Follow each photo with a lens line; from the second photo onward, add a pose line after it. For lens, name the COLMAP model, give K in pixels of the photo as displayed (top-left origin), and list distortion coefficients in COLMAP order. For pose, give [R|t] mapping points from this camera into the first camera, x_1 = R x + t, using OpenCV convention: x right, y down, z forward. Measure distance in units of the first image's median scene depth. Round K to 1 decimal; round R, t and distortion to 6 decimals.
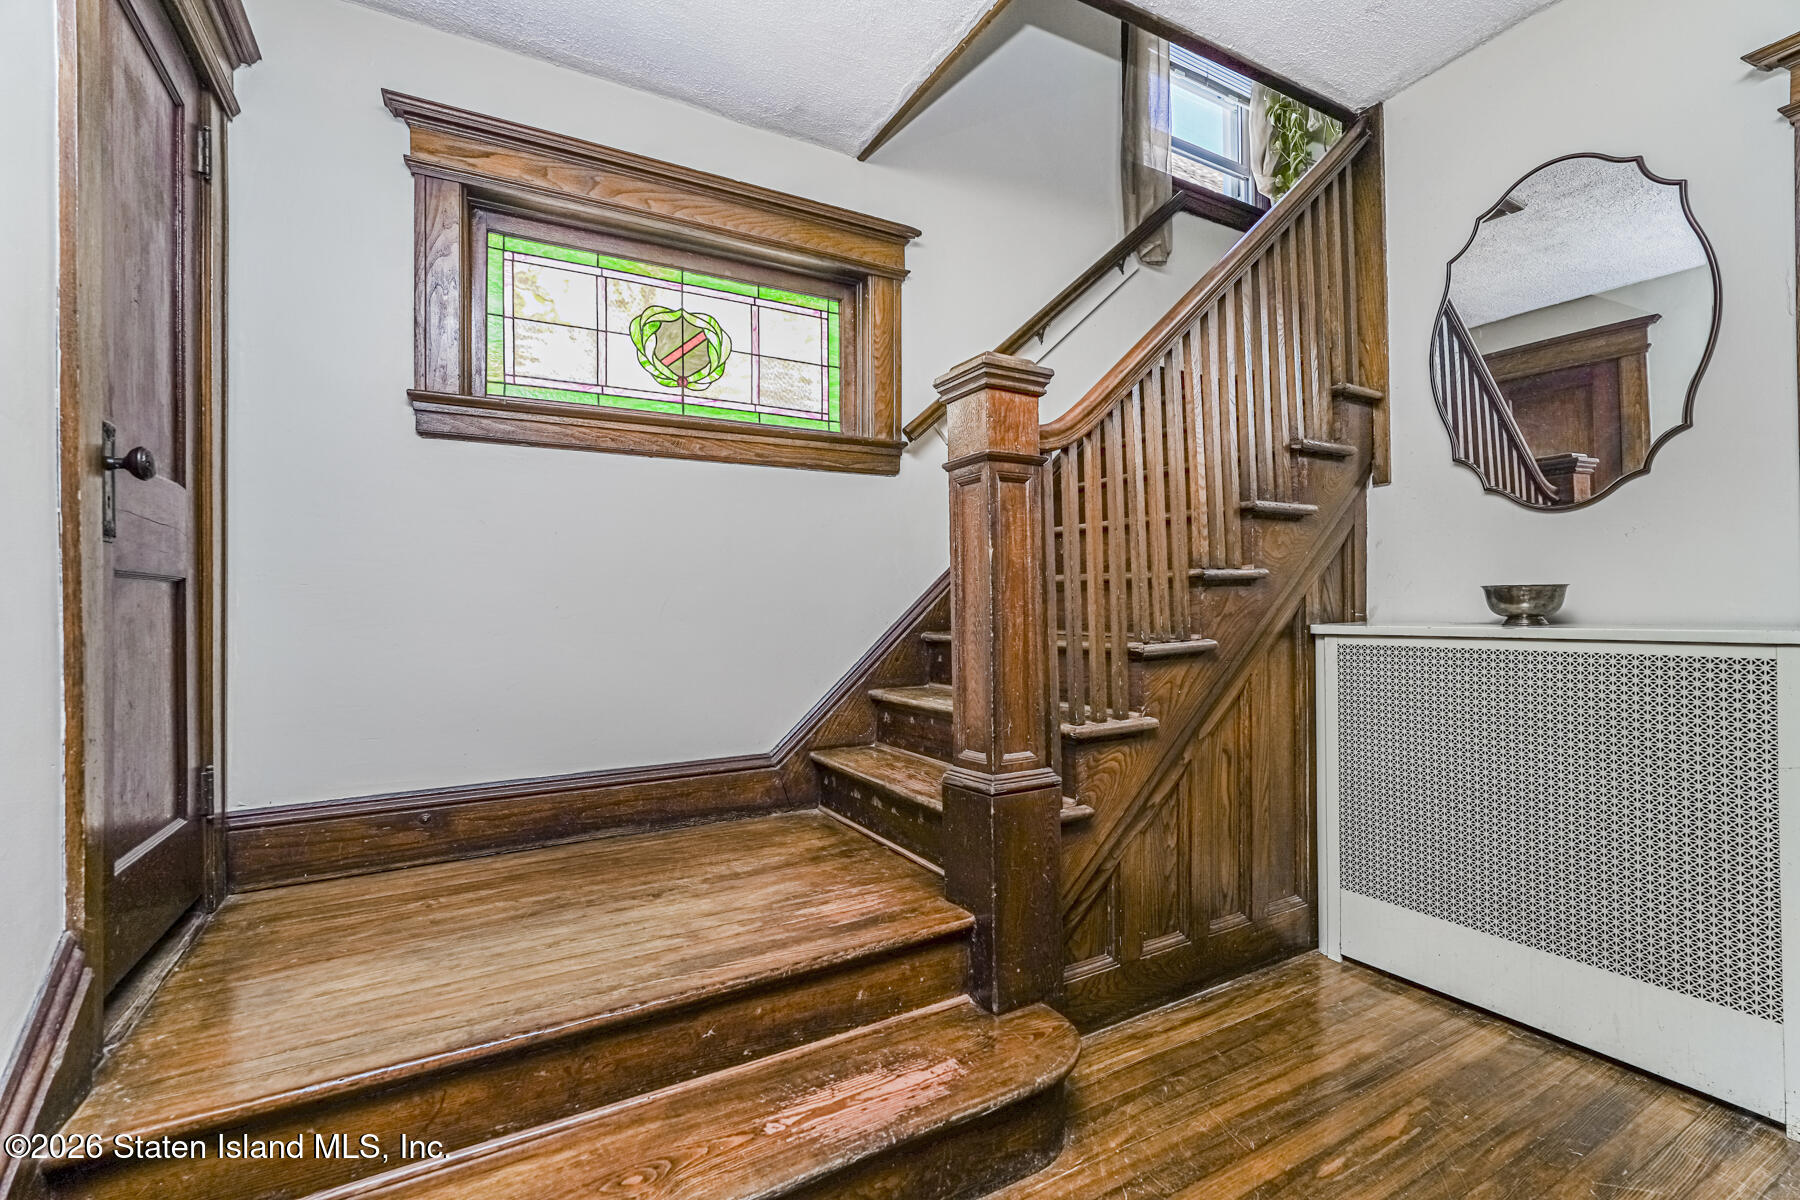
lens RADIAL K [[791.4, 0, 903.4], [0, 791.4, 605.1], [0, 0, 1]] dist [-0.021507, 0.010606]
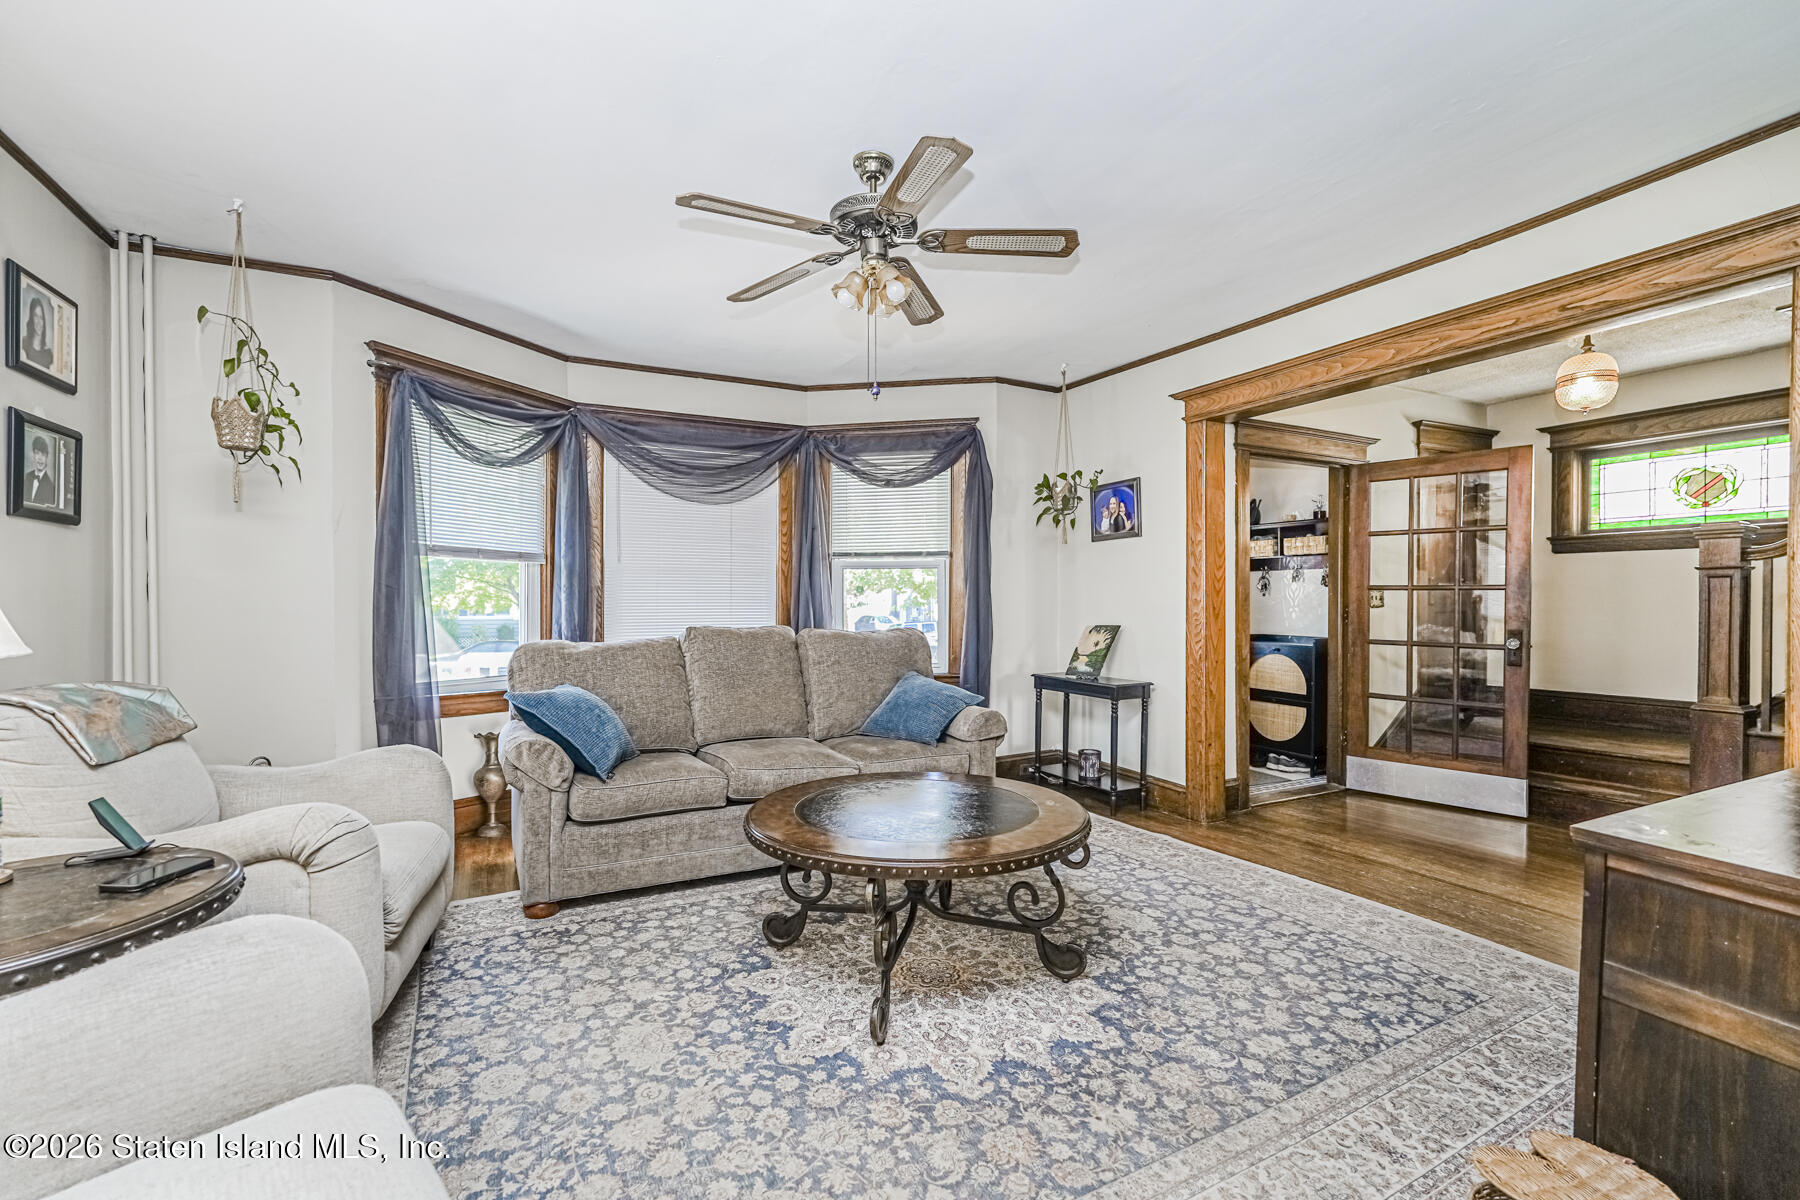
lens RADIAL K [[791.4, 0, 903.4], [0, 791.4, 605.1], [0, 0, 1]] dist [-0.021507, 0.010606]
pose [[-0.037329, 0.019961, -0.999104, 1.939455], [0.009233, 0.999765, 0.019629, -0.113233], [0.999260, -0.008492, -0.037505, -0.986383]]
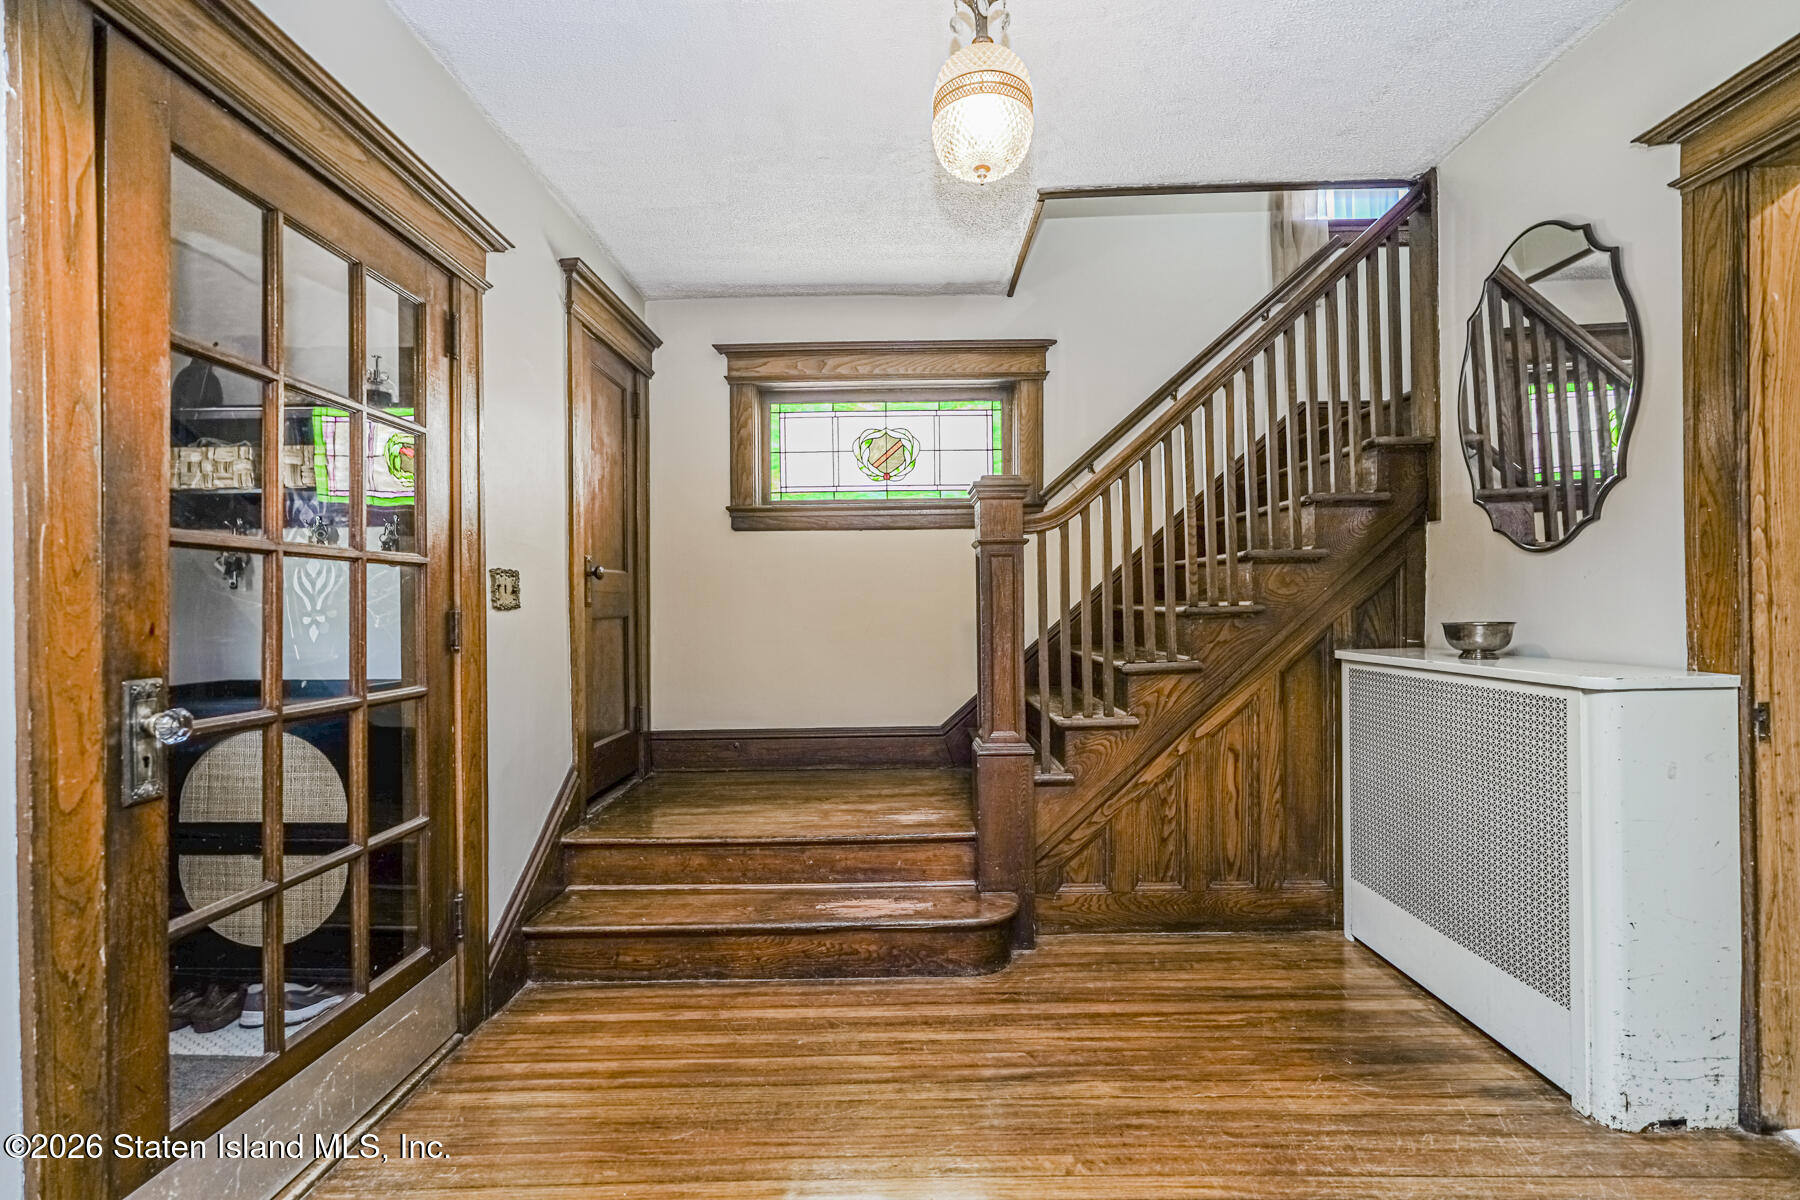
lens RADIAL K [[791.4, 0, 903.4], [0, 791.4, 605.1], [0, 0, 1]] dist [-0.021507, 0.010606]
pose [[0.867219, 0.000284, -0.497927, 0.583126], [0.005939, 0.999923, 0.010912, -0.062401], [0.497892, -0.012420, 0.867150, -0.347674]]
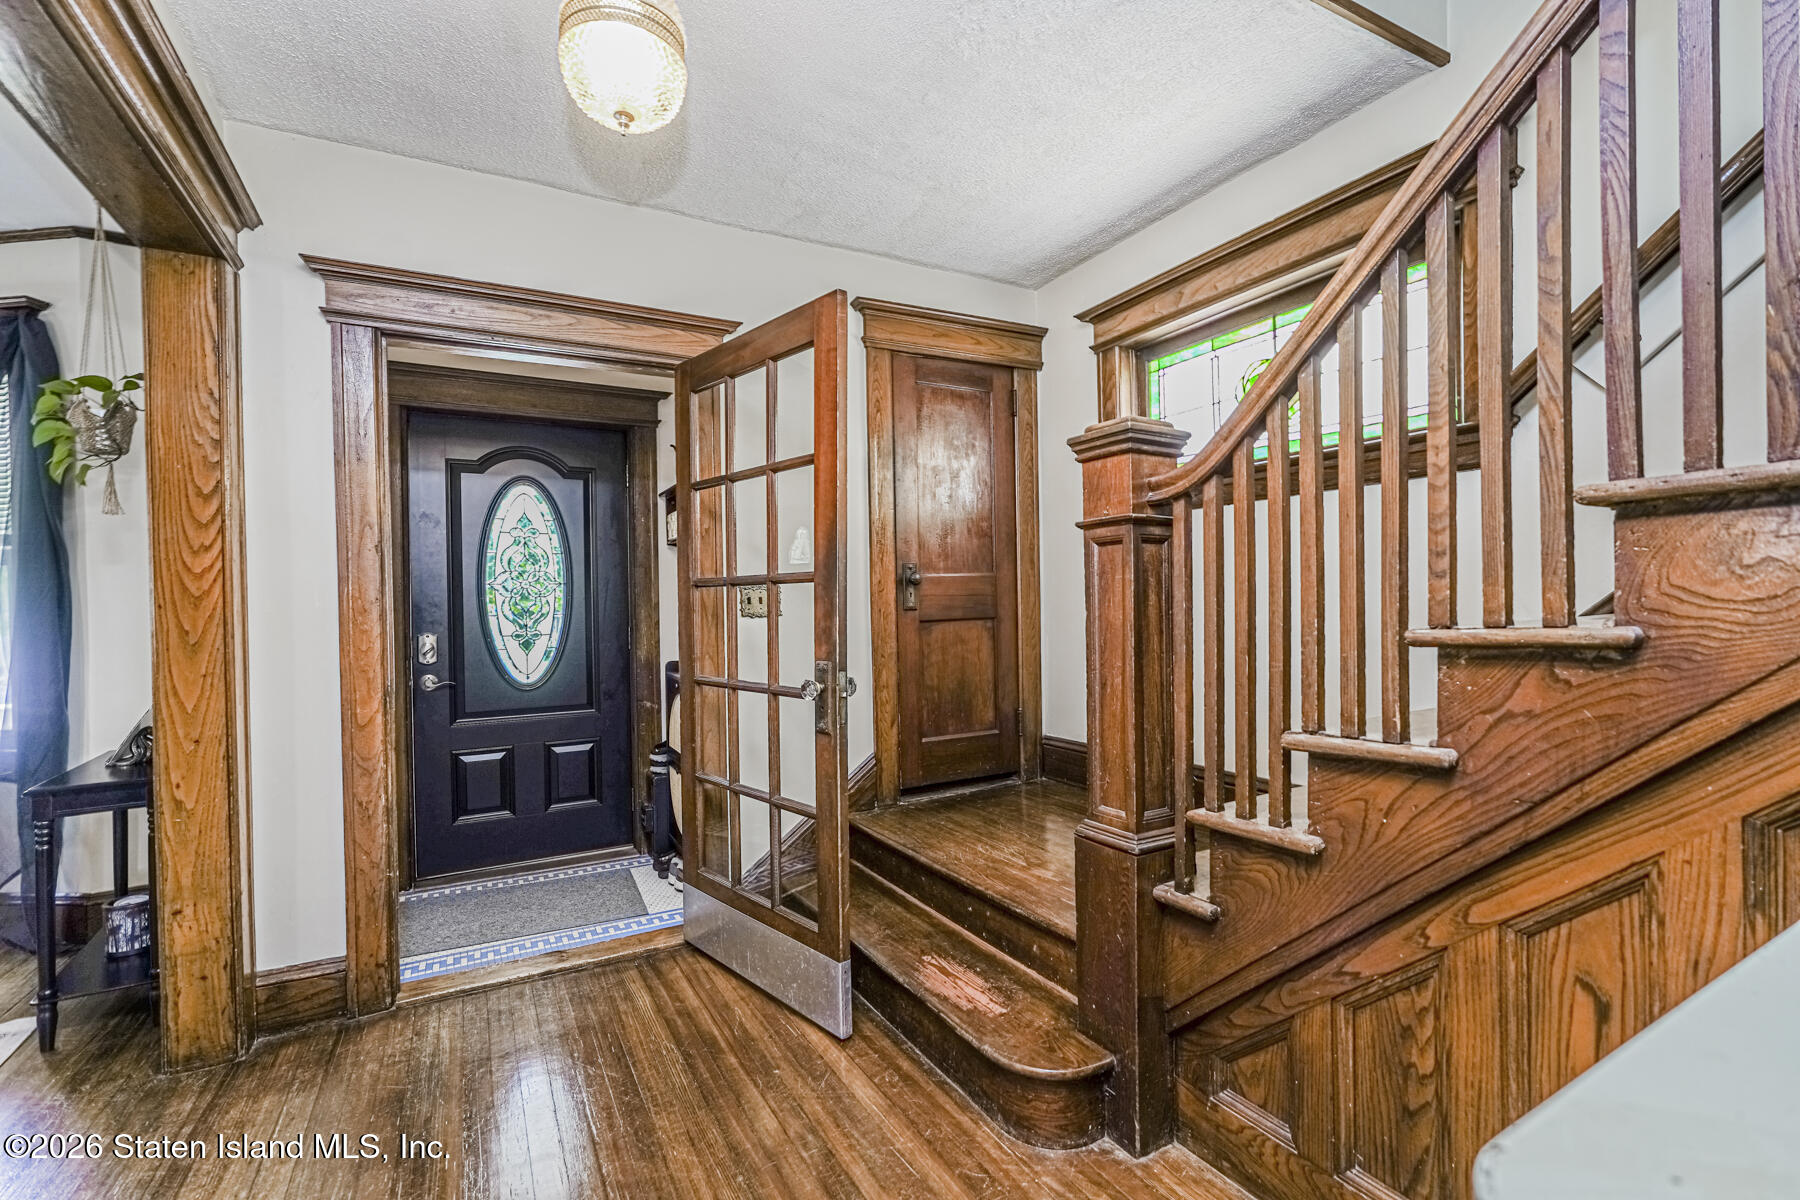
lens RADIAL K [[791.4, 0, 903.4], [0, 791.4, 605.1], [0, 0, 1]] dist [-0.021507, 0.010606]
pose [[-0.008516, 0.013321, -0.999875, 0.914381], [0.032038, 0.999402, 0.013042, -0.078533], [0.999450, -0.031923, -0.008938, 0.580398]]
